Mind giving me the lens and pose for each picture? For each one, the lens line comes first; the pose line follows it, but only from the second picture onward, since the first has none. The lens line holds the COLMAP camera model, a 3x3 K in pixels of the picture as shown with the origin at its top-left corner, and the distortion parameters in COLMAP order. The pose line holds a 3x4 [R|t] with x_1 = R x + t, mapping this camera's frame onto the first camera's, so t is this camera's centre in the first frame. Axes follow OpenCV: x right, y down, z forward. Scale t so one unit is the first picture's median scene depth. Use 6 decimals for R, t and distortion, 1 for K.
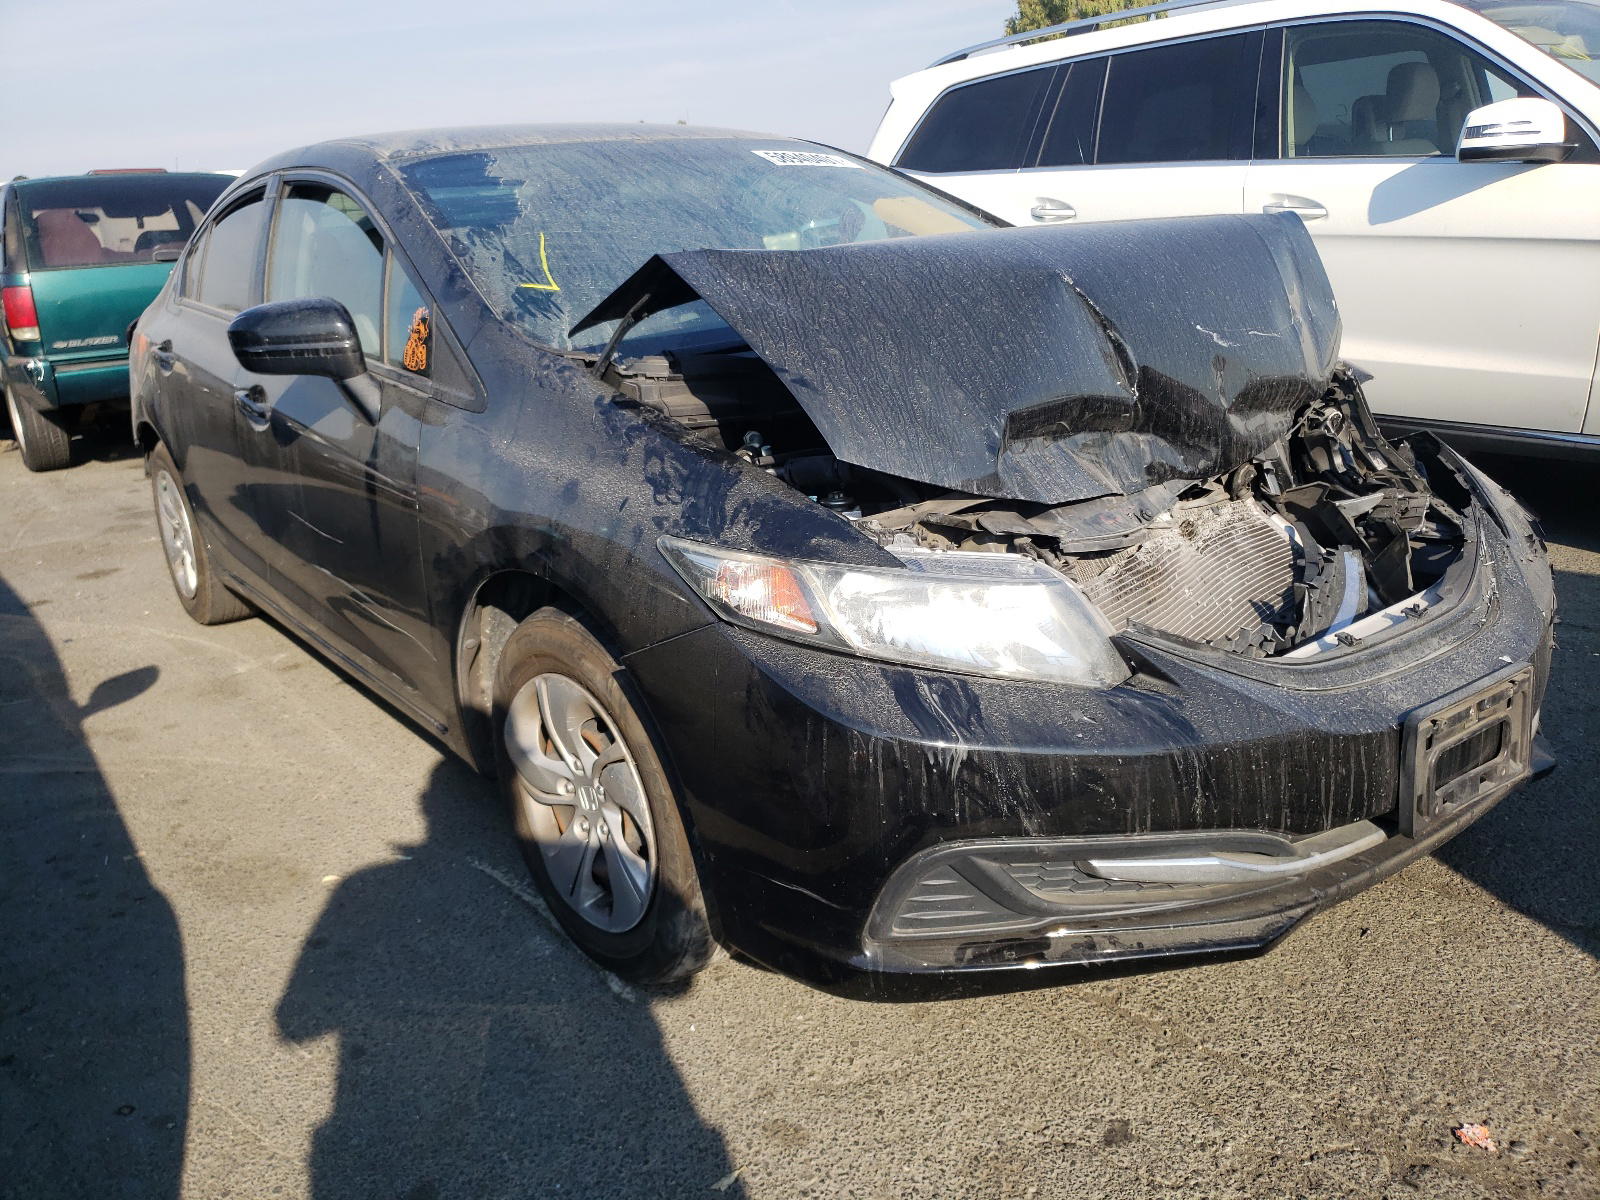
lens RADIAL K [[1191.6, 0, 800.0], [0, 1191.6, 600.0], [0, 0, 1]] dist [0.074023, -0.138106]
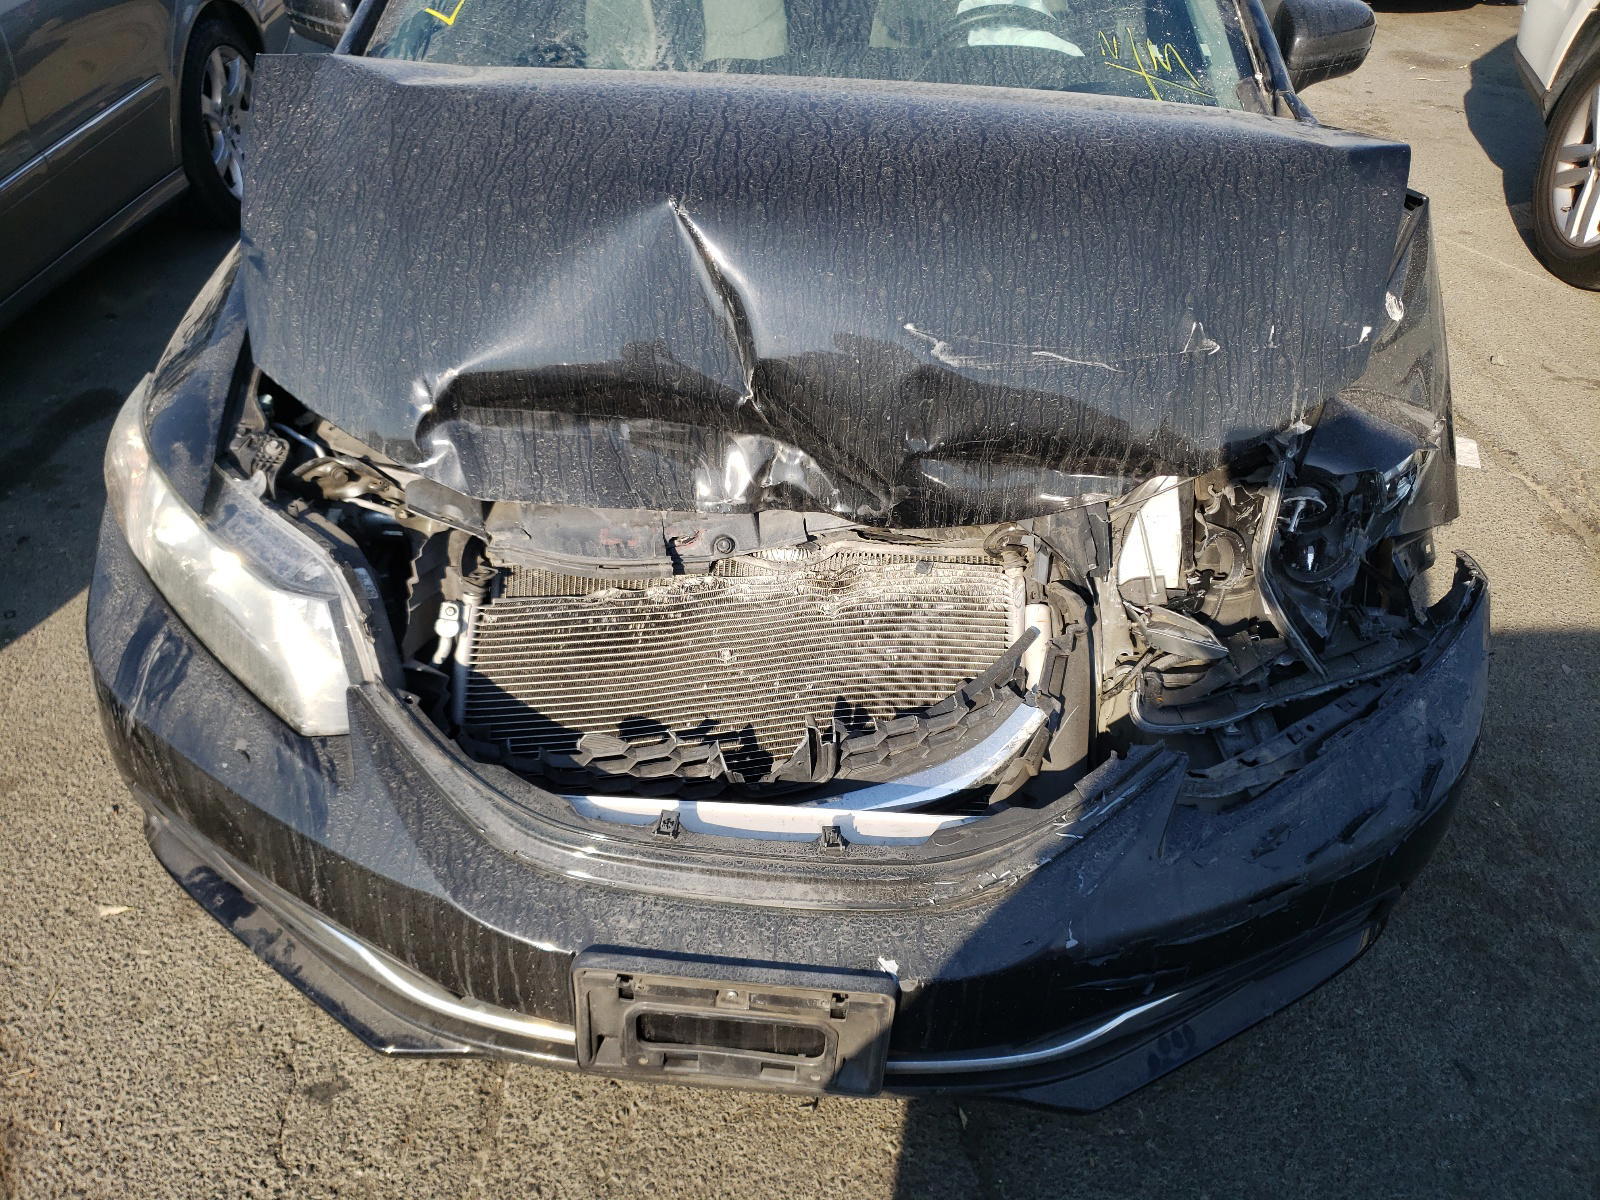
lens RADIAL K [[1191.6, 0, 800.0], [0, 1191.6, 600.0], [0, 0, 1]] dist [0.074023, -0.138106]
pose [[0.762054, 0.451396, -0.464236, 0.817052], [-0.271591, 0.873661, 0.403676, -0.427453], [0.587803, -0.181541, 0.788372, 0.474388]]
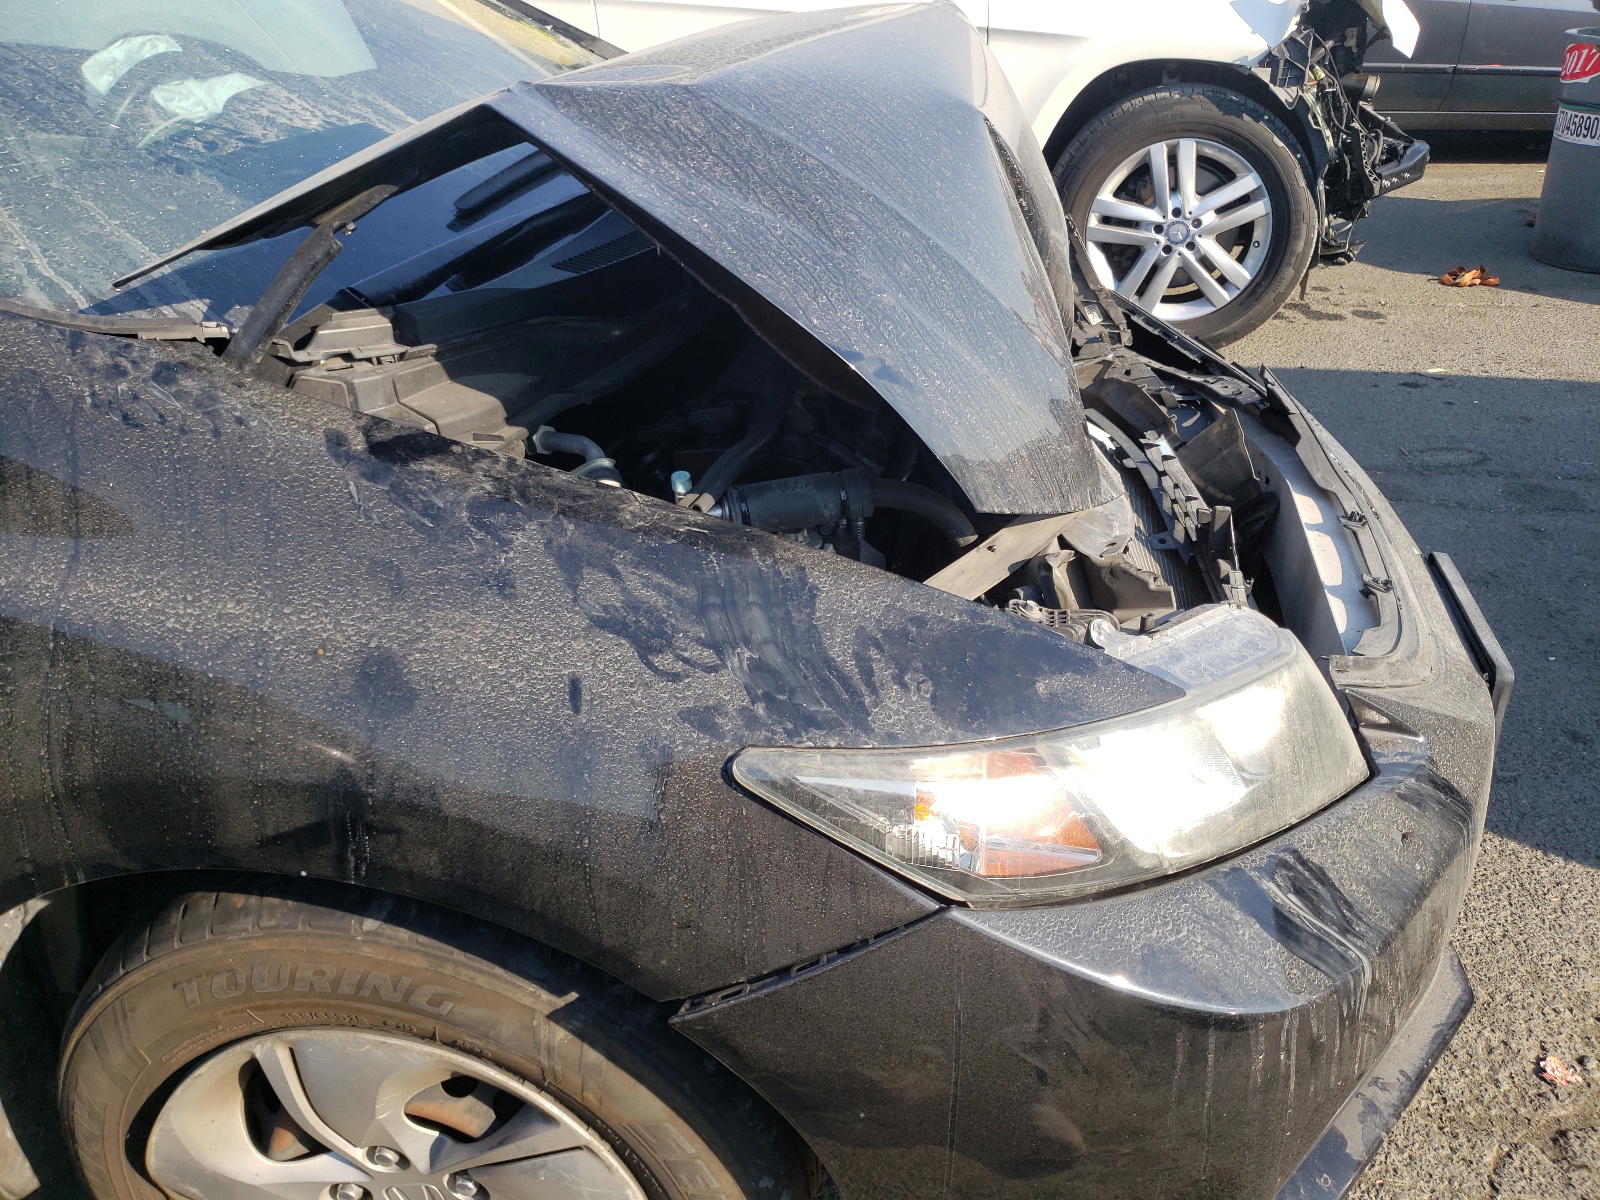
lens RADIAL K [[1191.6, 0, 800.0], [0, 1191.6, 600.0], [0, 0, 1]] dist [0.074023, -0.138106]
pose [[0.766542, -0.252393, 0.590517, -0.340482], [0.150337, 0.964506, 0.217090, -0.199666], [-0.624349, -0.077632, 0.777278, 0.606636]]
